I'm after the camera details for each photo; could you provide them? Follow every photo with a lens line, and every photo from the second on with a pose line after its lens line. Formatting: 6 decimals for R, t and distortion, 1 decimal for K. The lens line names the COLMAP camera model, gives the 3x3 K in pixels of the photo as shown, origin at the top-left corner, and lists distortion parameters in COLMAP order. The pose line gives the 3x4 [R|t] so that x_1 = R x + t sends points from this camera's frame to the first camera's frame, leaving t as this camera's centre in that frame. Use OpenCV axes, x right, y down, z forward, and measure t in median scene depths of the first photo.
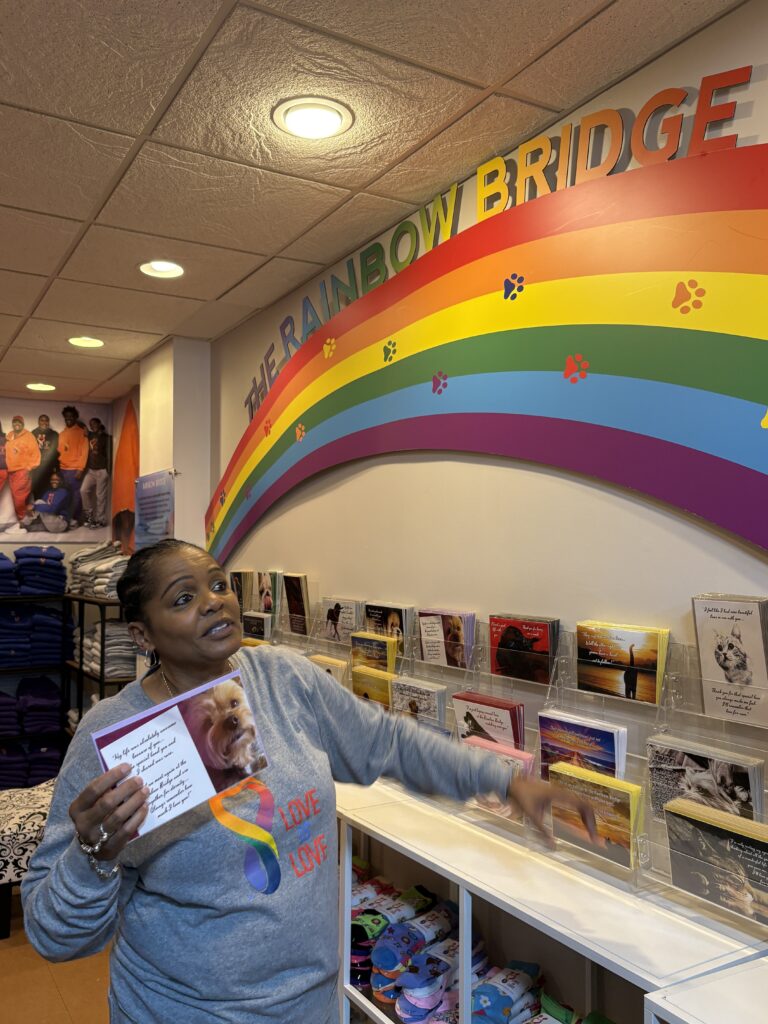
lens RADIAL K [[850.9, 0, 383.8], [0, 850.9, 510.8], [0, 0, 1]] dist [0.000115, 0.000237]
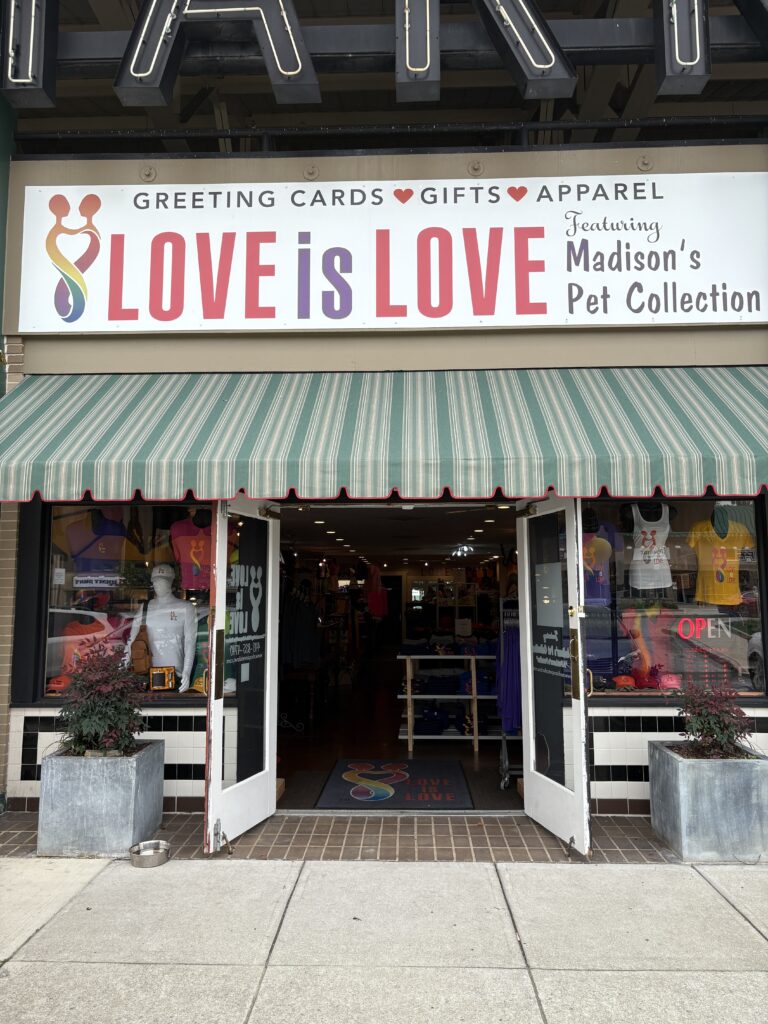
lens RADIAL K [[786.4, 0, 385.1], [0, 786.4, 509.5], [0, 0, 1]] dist [0.015826, 0.002794]
pose [[0.842589, -0.067362, -0.534328, 1.553835], [0.037742, 0.997093, -0.066187, -0.159137], [0.537234, 0.035602, 0.842682, -3.112340]]
